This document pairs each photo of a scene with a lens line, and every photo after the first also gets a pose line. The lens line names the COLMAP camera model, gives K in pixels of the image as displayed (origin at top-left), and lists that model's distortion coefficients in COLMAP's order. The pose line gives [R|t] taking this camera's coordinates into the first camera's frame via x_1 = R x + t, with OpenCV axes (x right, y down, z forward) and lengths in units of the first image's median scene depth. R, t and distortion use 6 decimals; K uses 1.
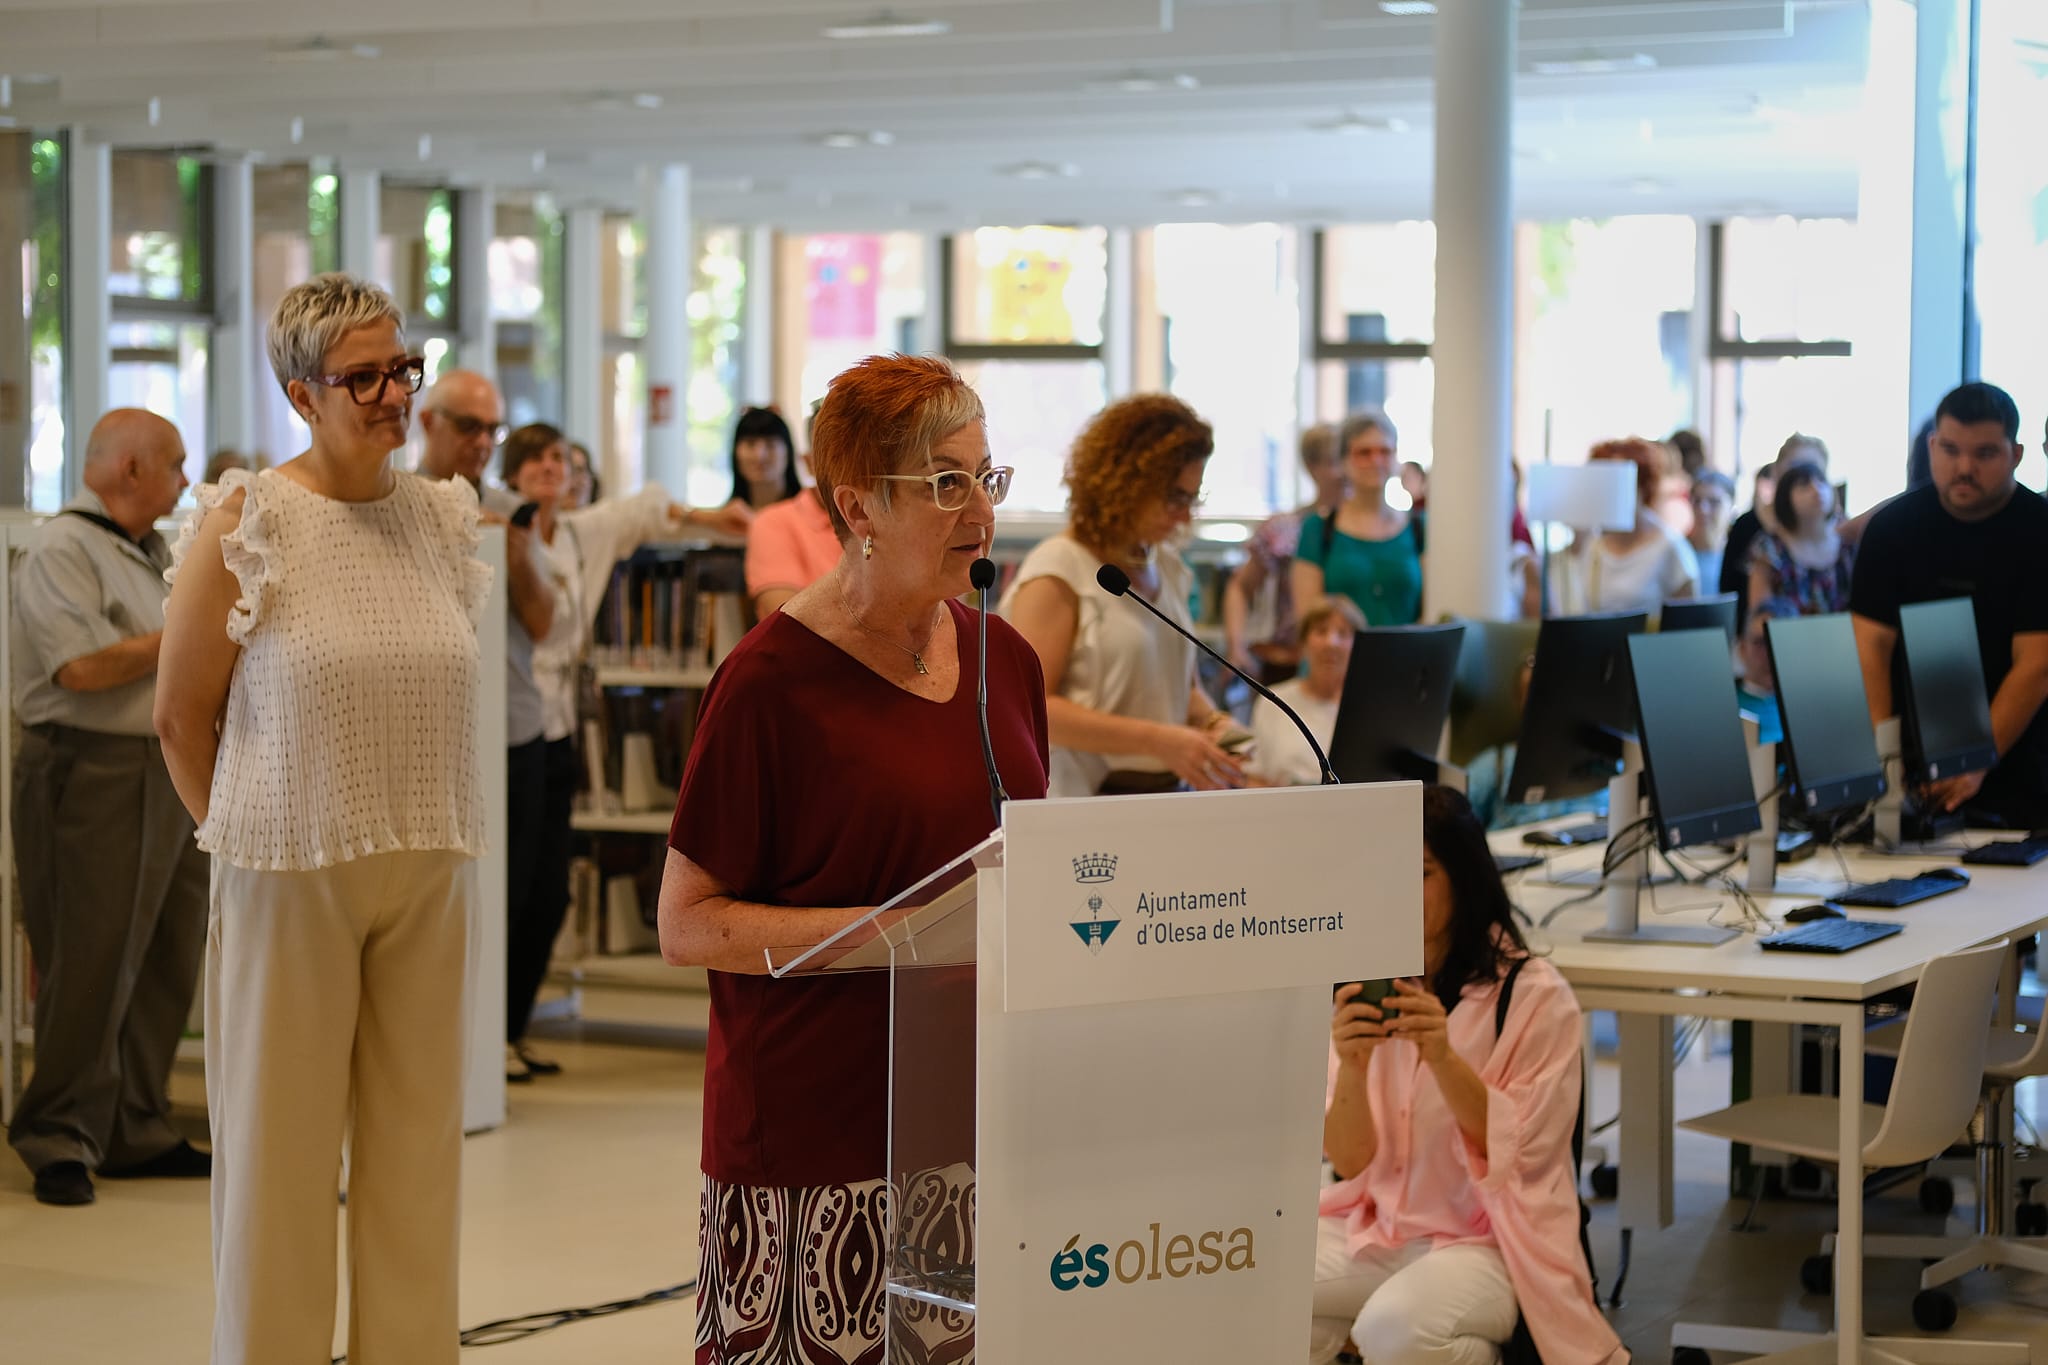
lens RADIAL K [[4320.2, 0, 1024.0], [0, 4320.2, 682.5], [0, 0, 1]] dist [0.017226, 0.322805]
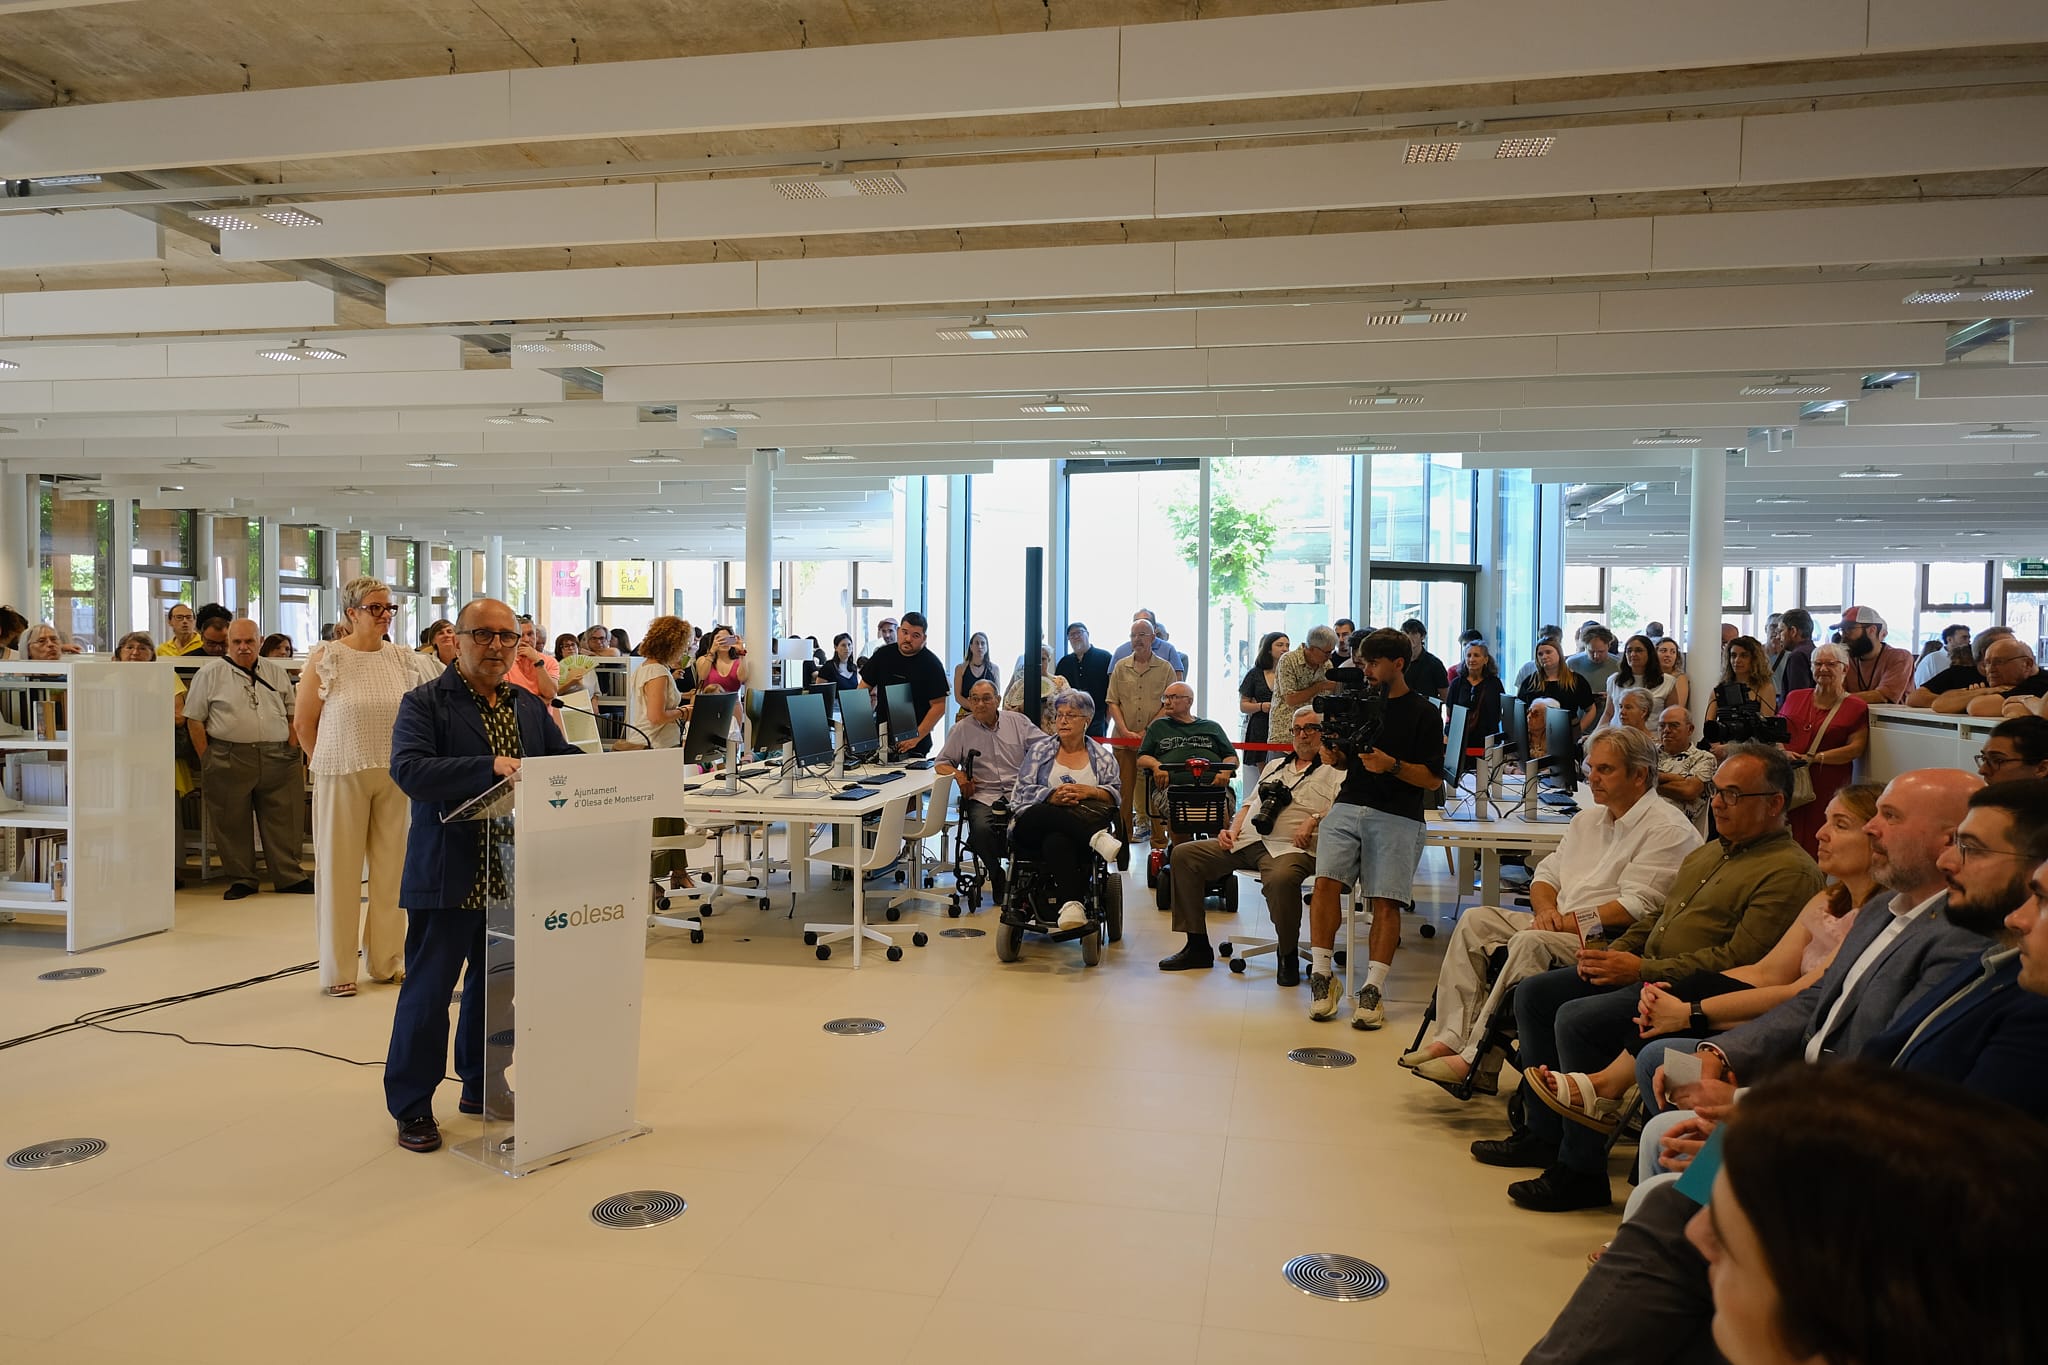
lens RADIAL K [[1385.8, 0, 1024.0], [0, 1385.8, 682.5], [0, 0, 1]] dist [0.000767, 0.034122]
pose [[0.964280, -0.004156, 0.264851, 0.036134], [0.009298, 0.999792, -0.018168, -0.001104], [-0.264721, 0.019981, 0.964118, 0.020402]]
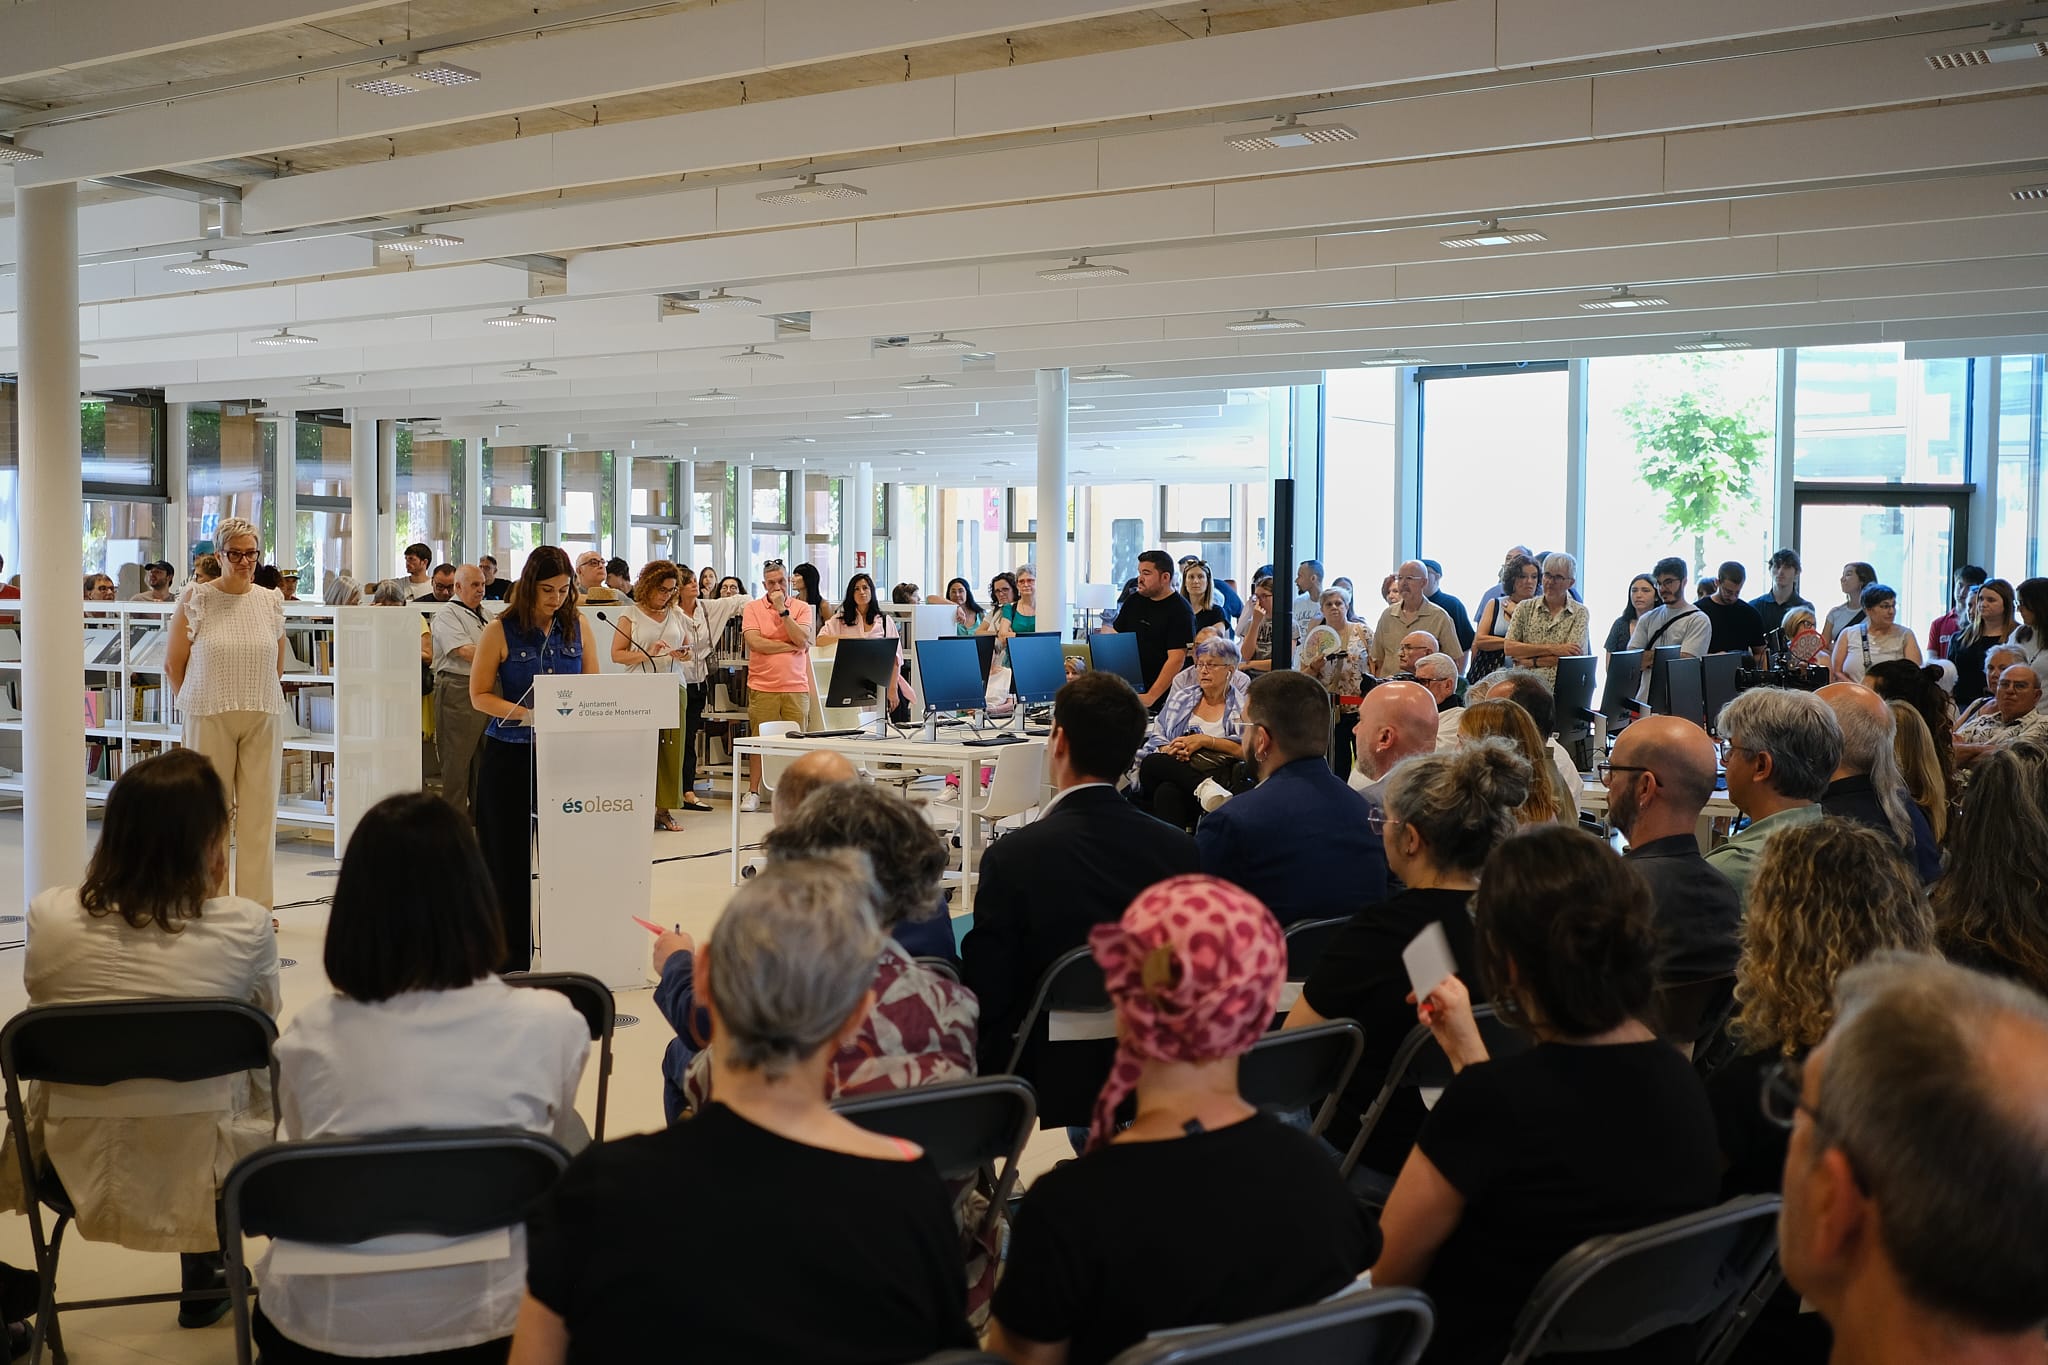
lens RADIAL K [[2033.5, 0, 1052.6], [0, 2033.5, 680.8], [0, 0, 1]] dist [-0.084254, 0.267704]
pose [[0.997401, 0.005376, -0.071847, 0.280510], [-0.005631, 0.999979, -0.003348, 0.017917], [0.071827, 0.003744, 0.997410, -0.343610]]
